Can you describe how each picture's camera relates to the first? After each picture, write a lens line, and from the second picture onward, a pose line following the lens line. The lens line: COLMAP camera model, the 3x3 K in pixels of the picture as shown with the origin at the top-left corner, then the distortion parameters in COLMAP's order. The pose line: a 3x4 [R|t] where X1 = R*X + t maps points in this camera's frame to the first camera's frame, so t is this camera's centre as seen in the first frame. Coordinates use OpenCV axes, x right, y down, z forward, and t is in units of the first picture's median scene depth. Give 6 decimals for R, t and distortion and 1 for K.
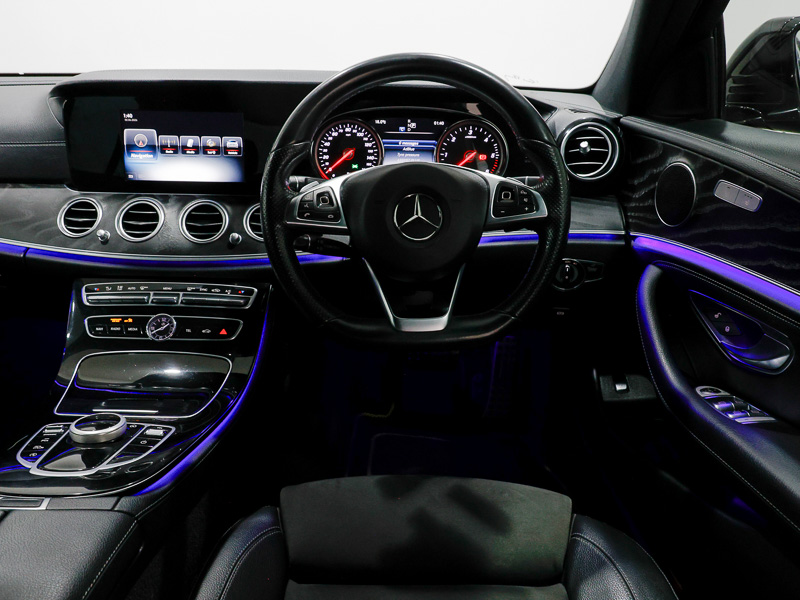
lens RADIAL K [[587.3, 0, 400.0], [0, 587.3, 300.0], [0, 0, 1]] dist [-0.000537, -0.001967]
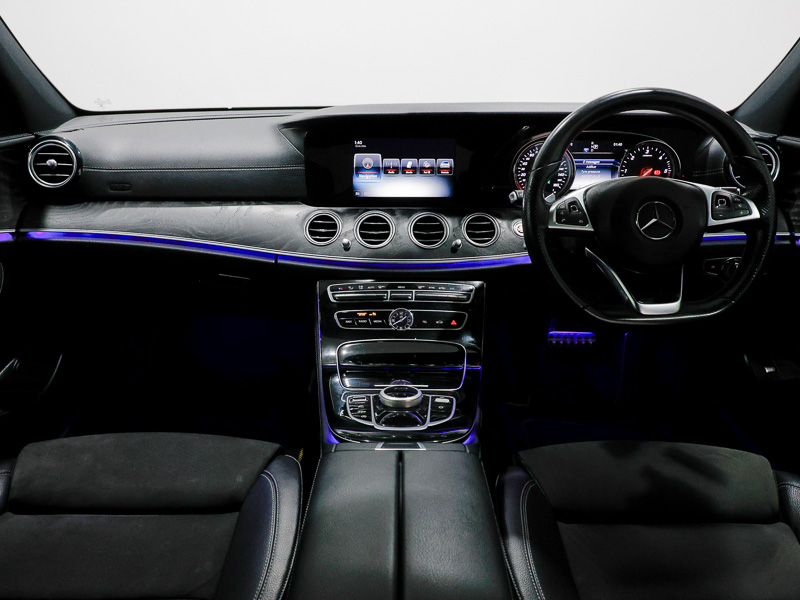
lens RADIAL K [[575.5, 0, 400.0], [0, 575.5, 300.0], [0, 0, 1]] dist [-0.000300, 0.000433]
pose [[0.999847, -0.014743, -0.009409, -0.384456], [0.014457, 0.999451, -0.029806, 0.040489], [0.009843, 0.029665, 0.999511, -0.155287]]
